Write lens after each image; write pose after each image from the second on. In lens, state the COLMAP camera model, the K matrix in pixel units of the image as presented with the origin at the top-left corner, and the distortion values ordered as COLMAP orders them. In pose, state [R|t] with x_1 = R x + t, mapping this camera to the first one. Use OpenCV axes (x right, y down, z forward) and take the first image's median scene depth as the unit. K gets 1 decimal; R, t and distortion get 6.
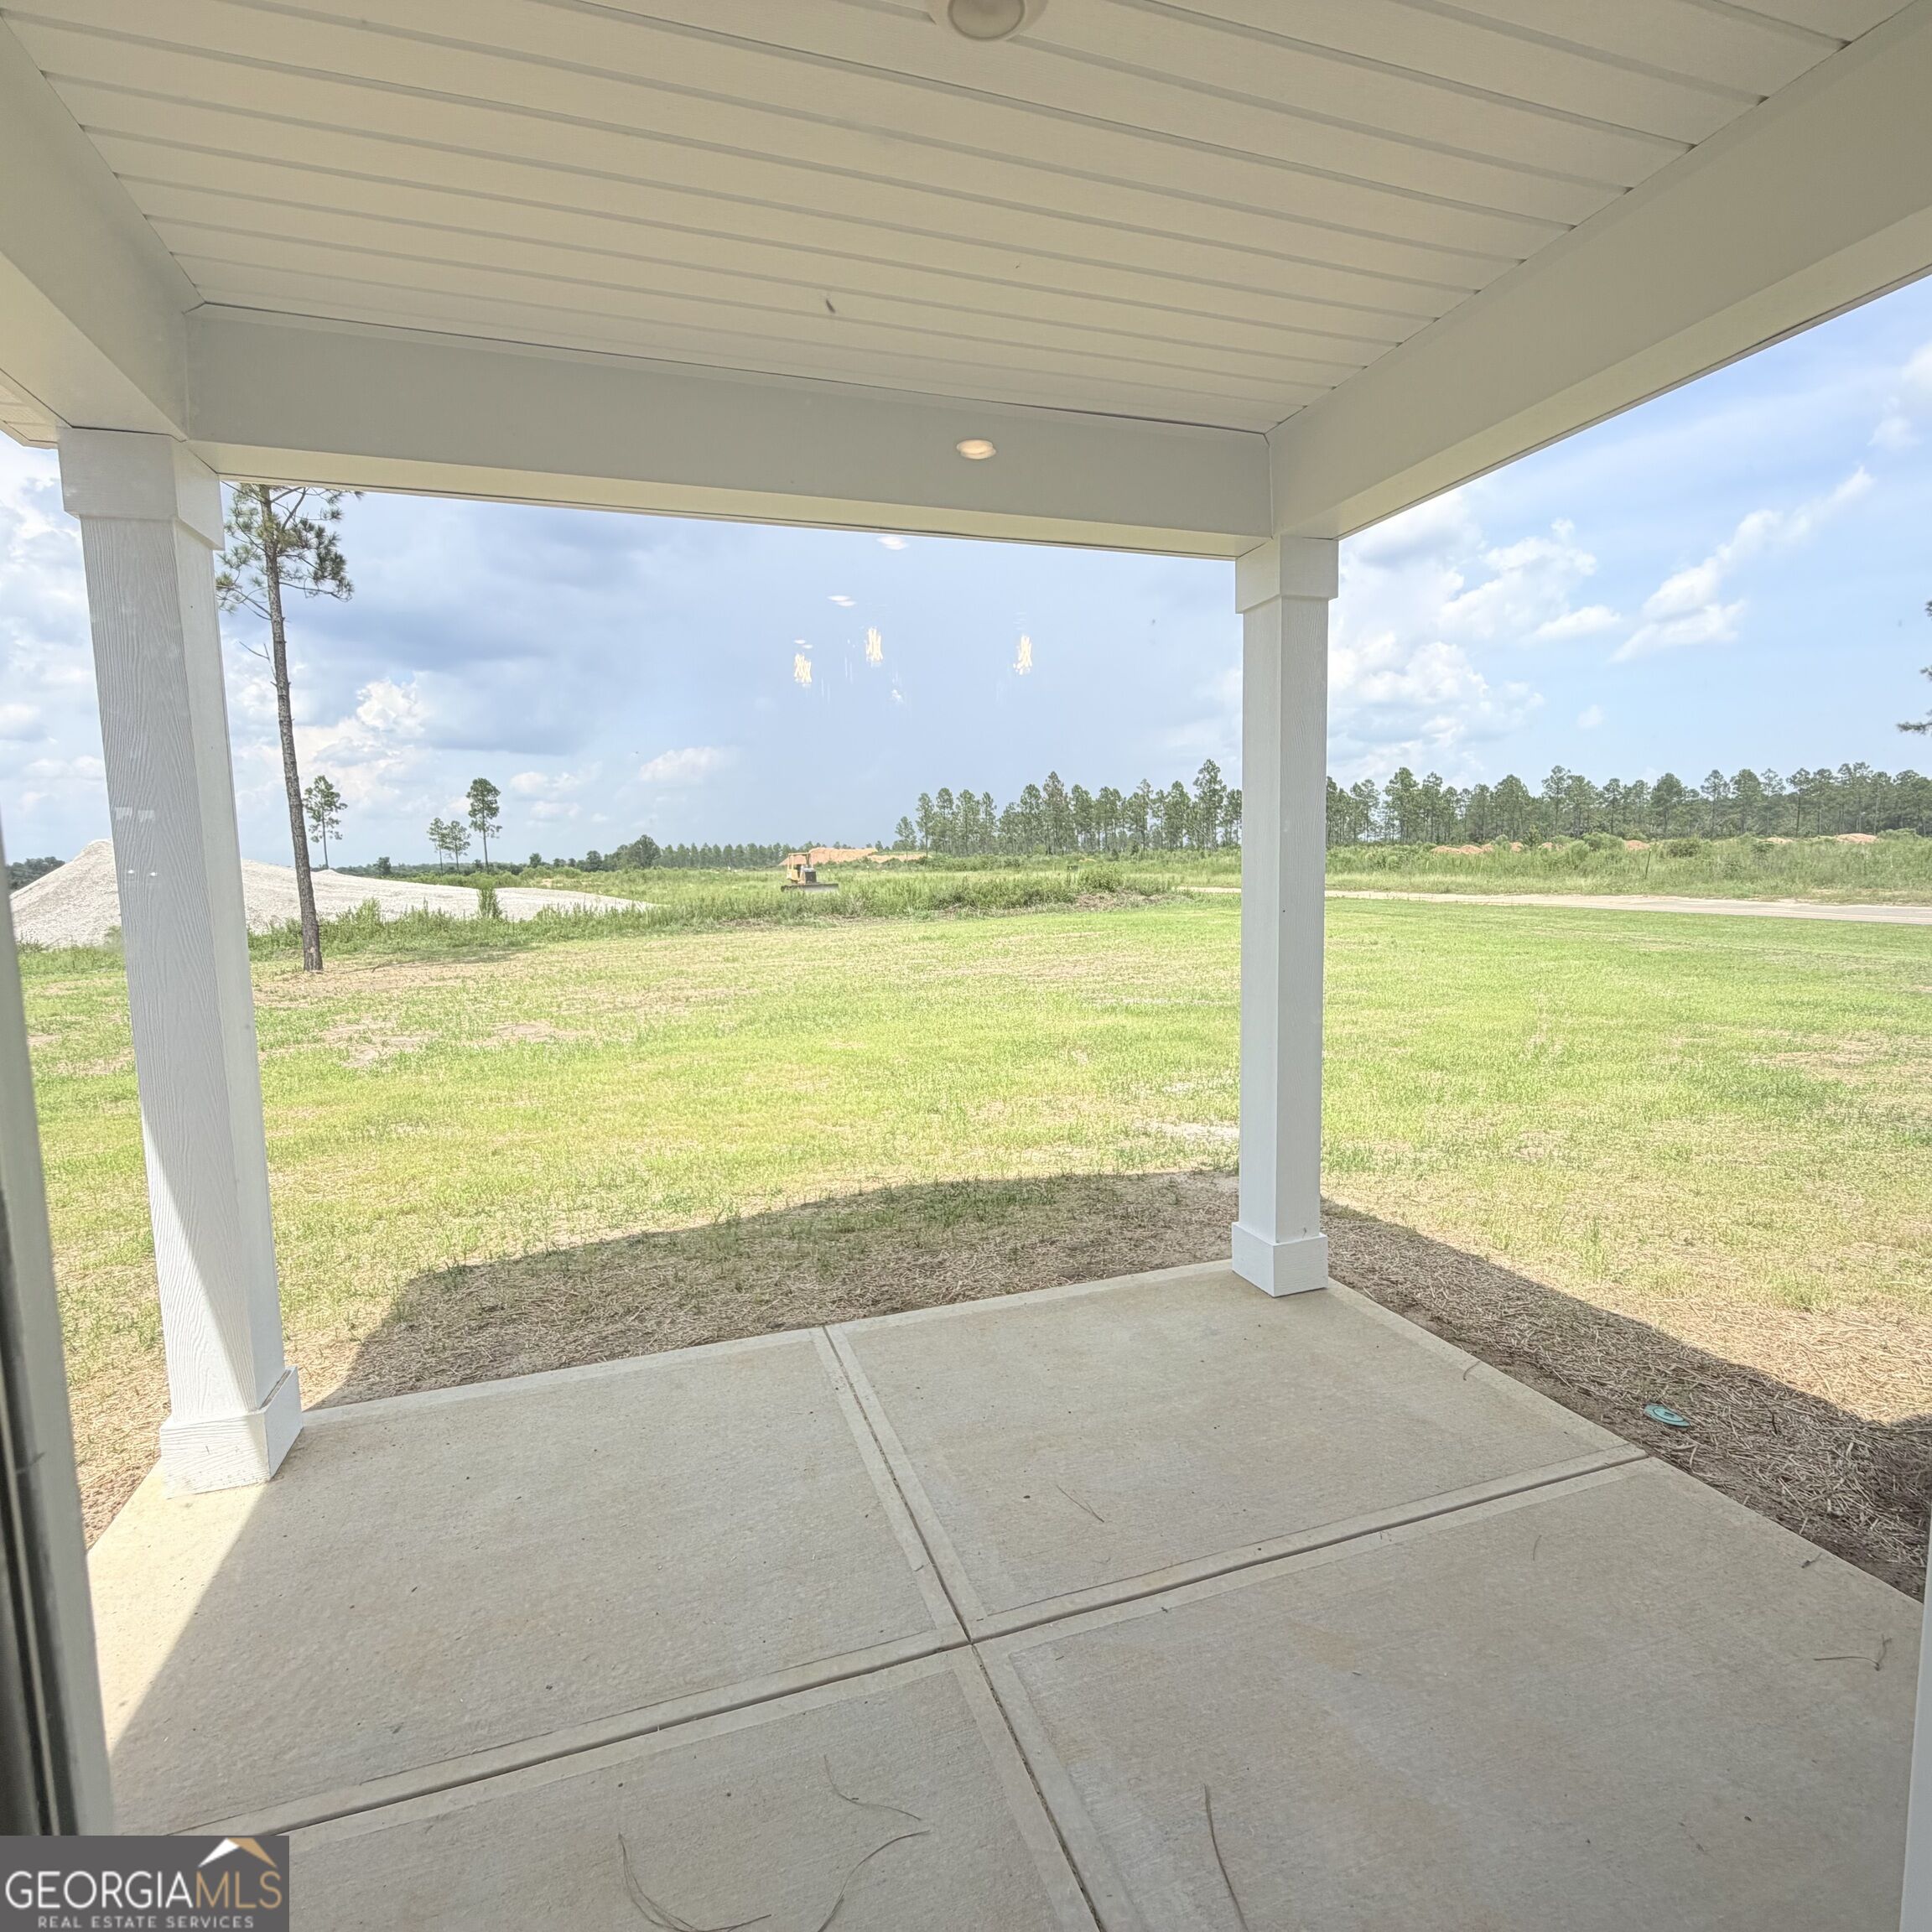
lens RADIAL K [[1032.8, 0, 960.3], [0, 1032.8, 964.2], [0, 0, 1]] dist [0.010989, -0.000315]
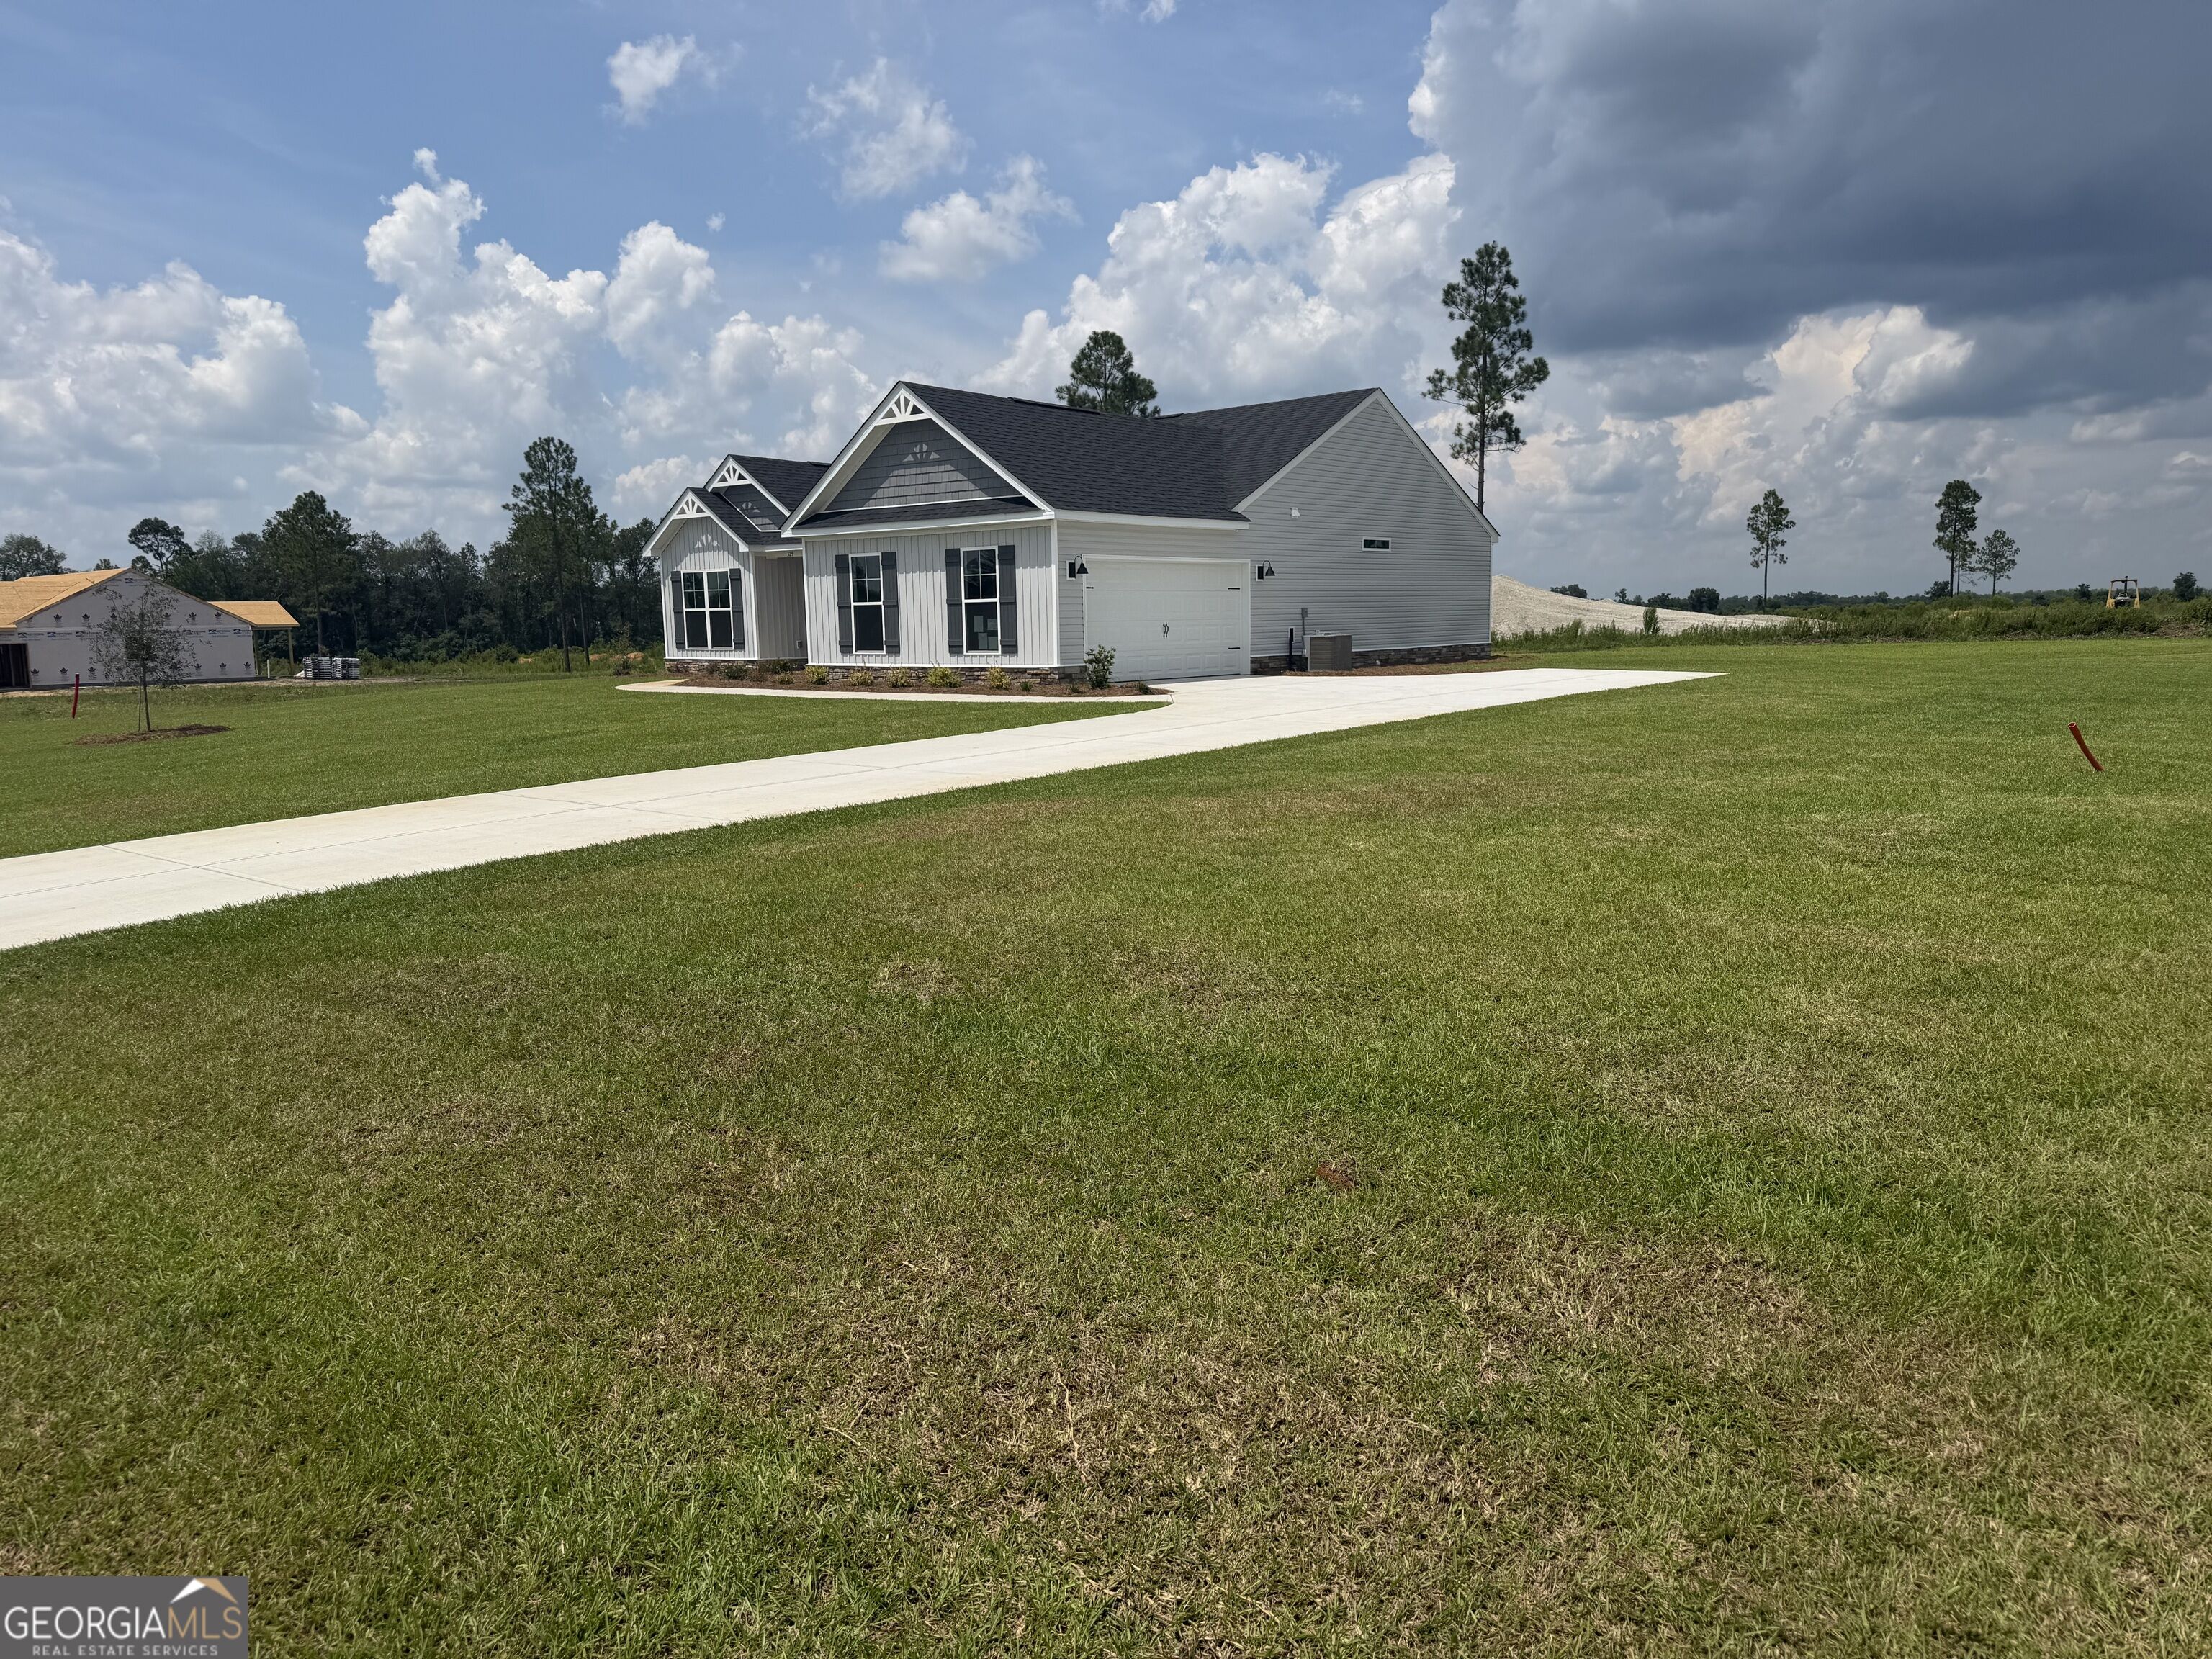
lens RADIAL K [[1496.1, 0, 1106.0], [0, 1496.1, 829.5], [0, 0, 1]] dist [0.037266, -0.001595]
pose [[0.528712, 0.135358, -0.837939, 0.187760], [-0.085084, 0.990682, 0.106346, 0.013092], [0.844526, 0.015068, 0.535303, -0.144879]]
